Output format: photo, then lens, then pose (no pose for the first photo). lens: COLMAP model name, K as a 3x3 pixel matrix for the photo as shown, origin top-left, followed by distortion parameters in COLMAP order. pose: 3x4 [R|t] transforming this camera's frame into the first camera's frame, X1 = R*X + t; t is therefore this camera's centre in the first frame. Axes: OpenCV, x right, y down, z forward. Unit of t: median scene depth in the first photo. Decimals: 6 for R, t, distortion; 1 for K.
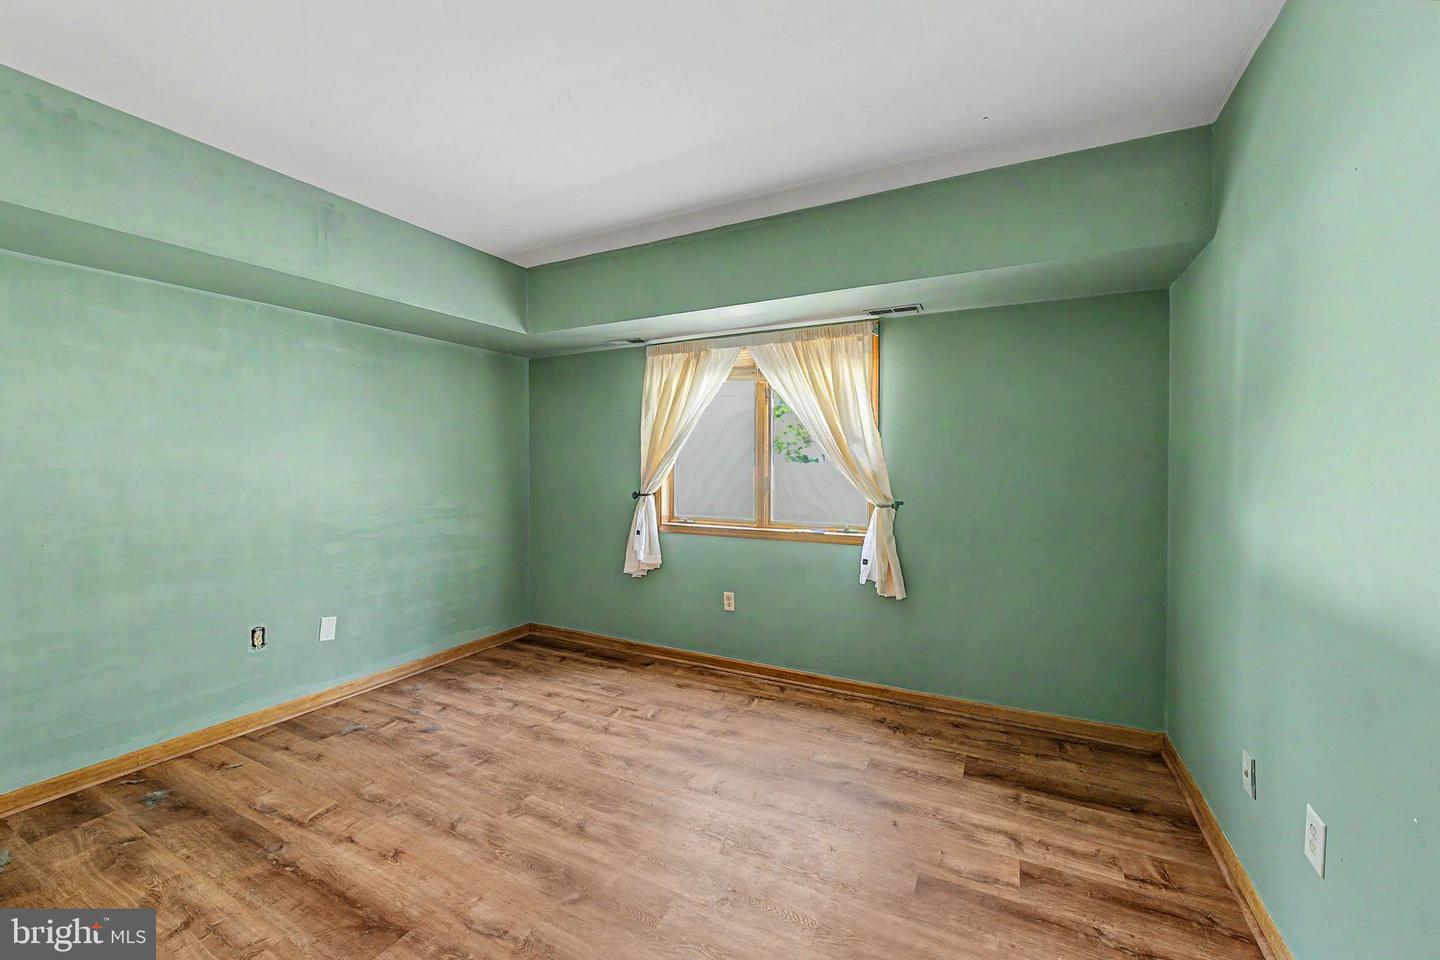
lens RADIAL K [[570.3, 0, 715.0], [0, 570.3, 476.3], [0, 0, 1]] dist [0.000613, -0.000436]
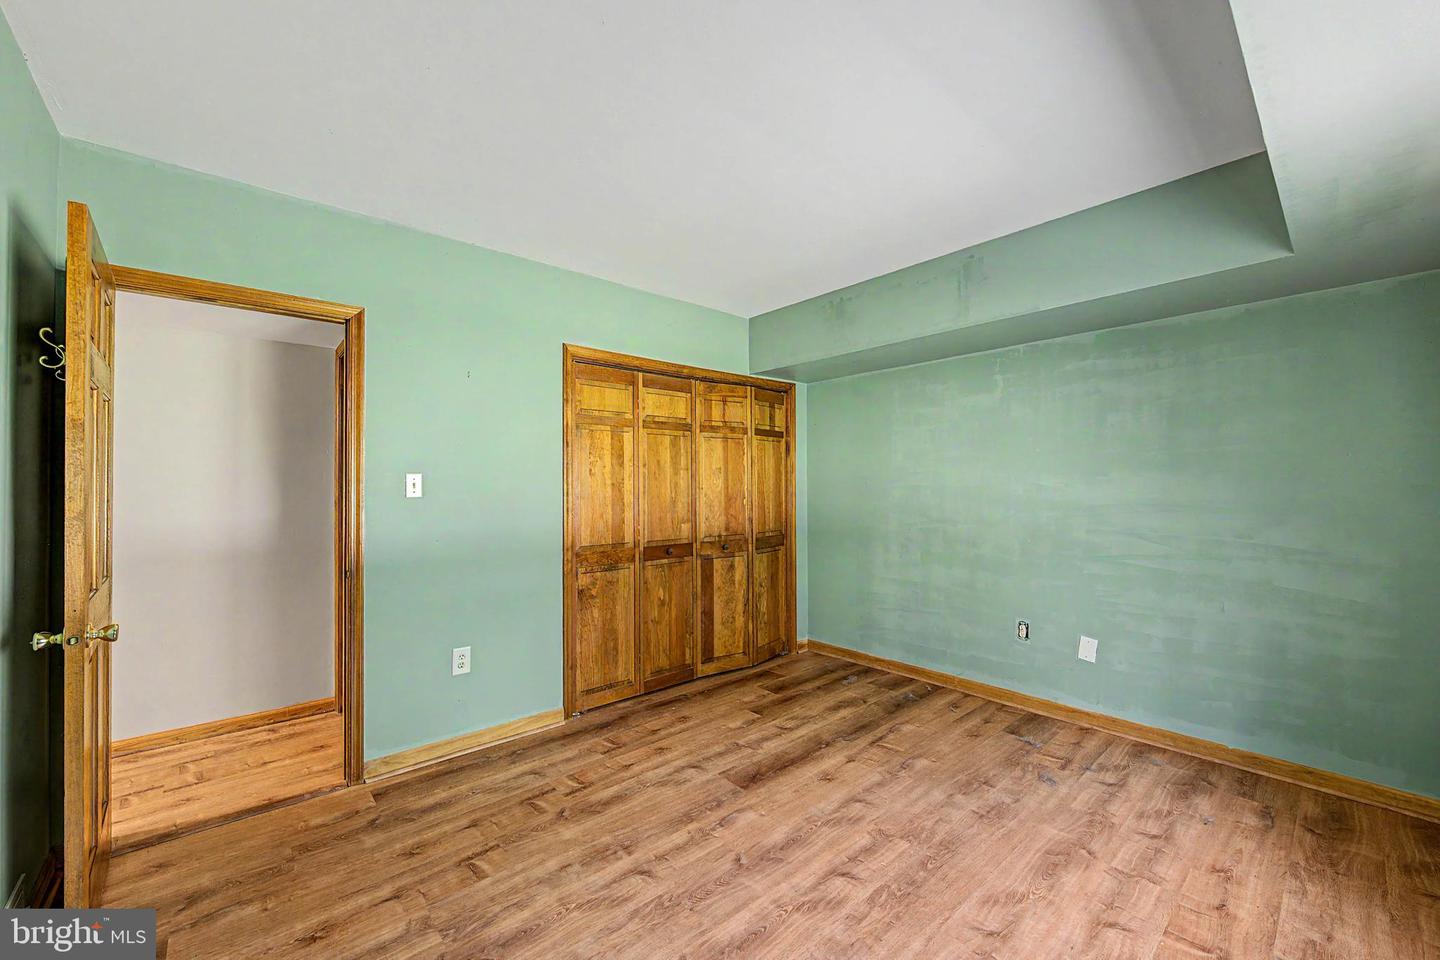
lens RADIAL K [[570.3, 0, 714.4], [0, 570.3, 479.2], [0, 0, 1]] dist [0.000613, -0.000436]
pose [[-0.354938, -0.005779, -0.934872, 0.546853], [-0.015801, 0.999875, -0.000182, -0.018292], [0.934756, 0.014707, -0.354985, 0.861601]]
